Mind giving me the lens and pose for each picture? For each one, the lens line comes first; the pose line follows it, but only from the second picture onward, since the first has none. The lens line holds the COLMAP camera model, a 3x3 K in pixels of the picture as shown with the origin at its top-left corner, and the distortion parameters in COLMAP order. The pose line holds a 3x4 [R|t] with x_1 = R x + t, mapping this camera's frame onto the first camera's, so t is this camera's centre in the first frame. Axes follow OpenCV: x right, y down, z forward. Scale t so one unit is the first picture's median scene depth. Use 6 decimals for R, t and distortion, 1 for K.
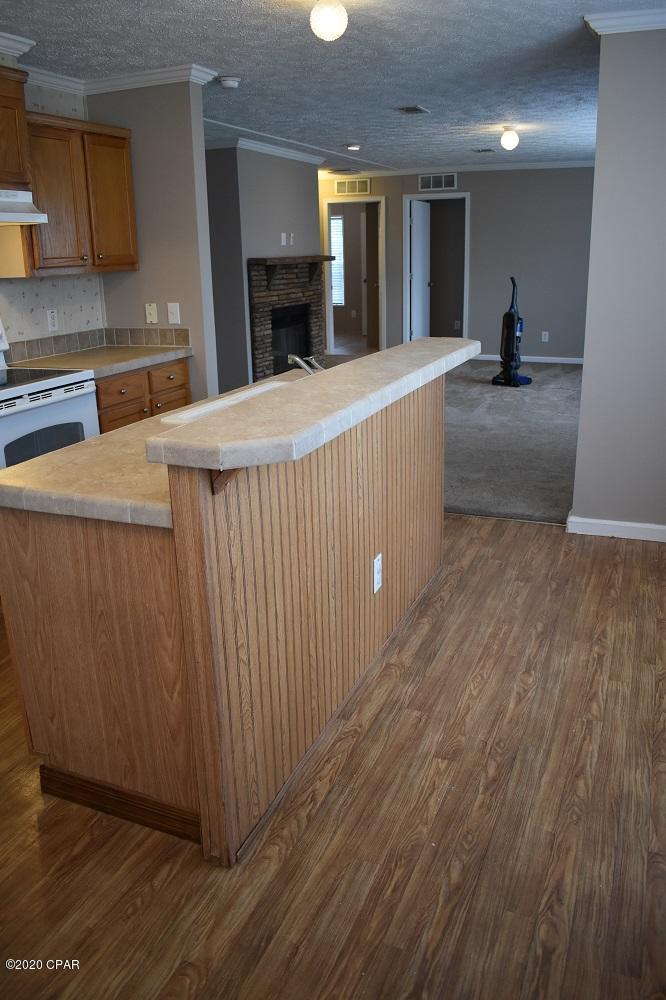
lens RADIAL K [[777.2, 0, 323.0], [0, 777.2, 500.8], [0, 0, 1]] dist [-0.103491, 0.024750]
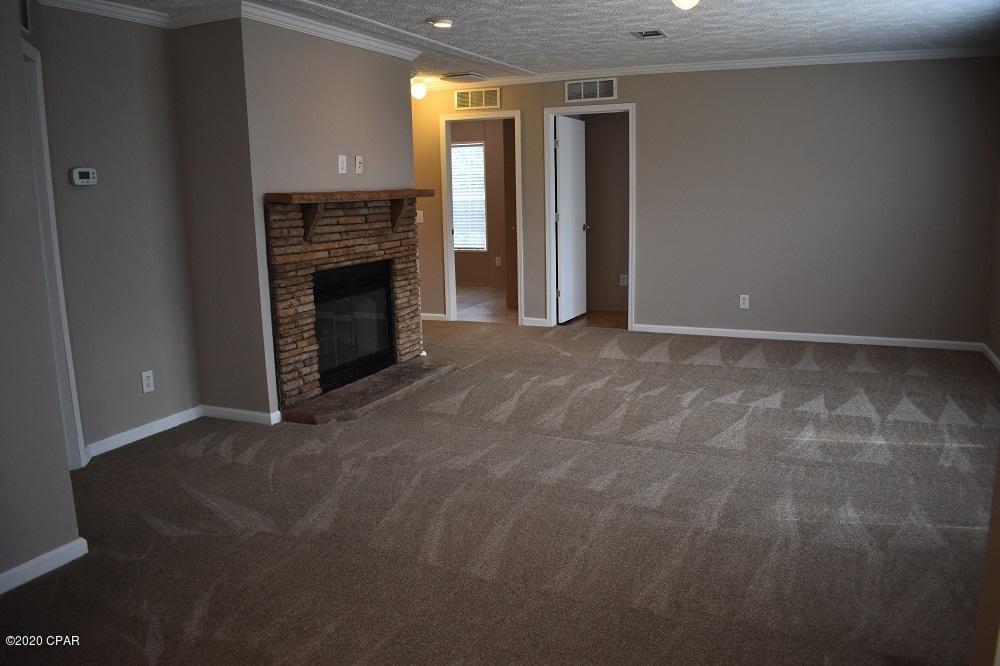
lens RADIAL K [[777.2, 0, 497.5], [0, 777.2, 329.6], [0, 0, 1]] dist [-0.103491, 0.024750]
pose [[0.999820, 0.004911, -0.018339, 0.090660], [-0.007280, 0.991299, -0.131425, -0.111714], [0.017535, 0.131535, 0.991156, 0.356403]]
